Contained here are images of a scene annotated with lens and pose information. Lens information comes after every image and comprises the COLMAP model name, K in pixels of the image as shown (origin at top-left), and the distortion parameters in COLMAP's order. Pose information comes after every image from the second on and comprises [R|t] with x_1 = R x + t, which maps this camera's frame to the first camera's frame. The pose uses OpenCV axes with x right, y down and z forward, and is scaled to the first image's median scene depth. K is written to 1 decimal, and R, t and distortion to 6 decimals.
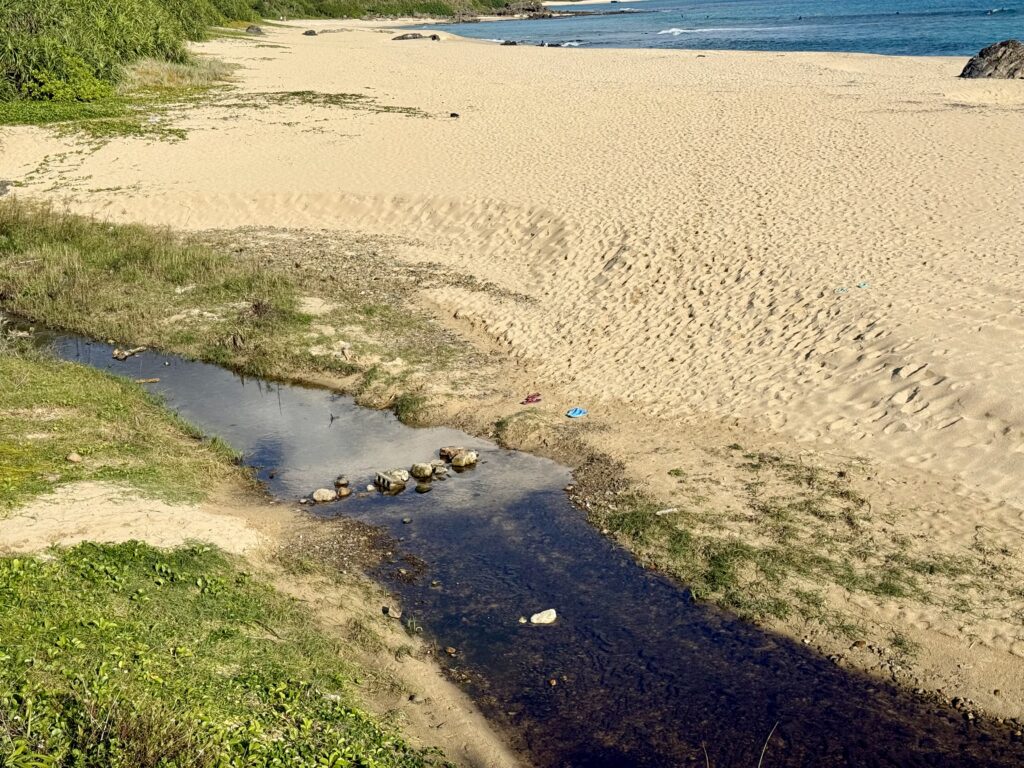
lens RADIAL K [[1434.7, 0, 512.8], [0, 1434.7, 383.3], [0, 0, 1]] dist [-0.003751, 0.000000]
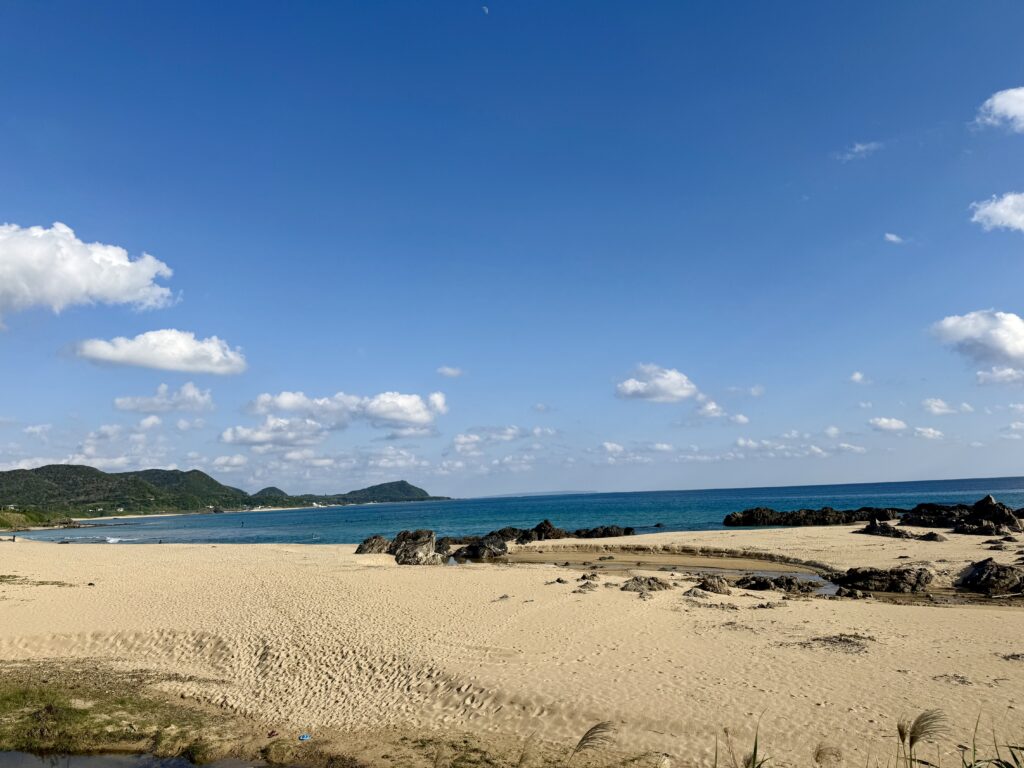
lens RADIAL K [[721.4, 0, 511.4], [0, 721.4, 386.9], [0, 0, 1]] dist [0.001106, 0.005289]
pose [[0.836553, 0.095040, 0.539580, -0.215968], [0.143480, 0.912467, -0.383168, 0.002719], [-0.528766, 0.397960, 0.749690, -0.019981]]
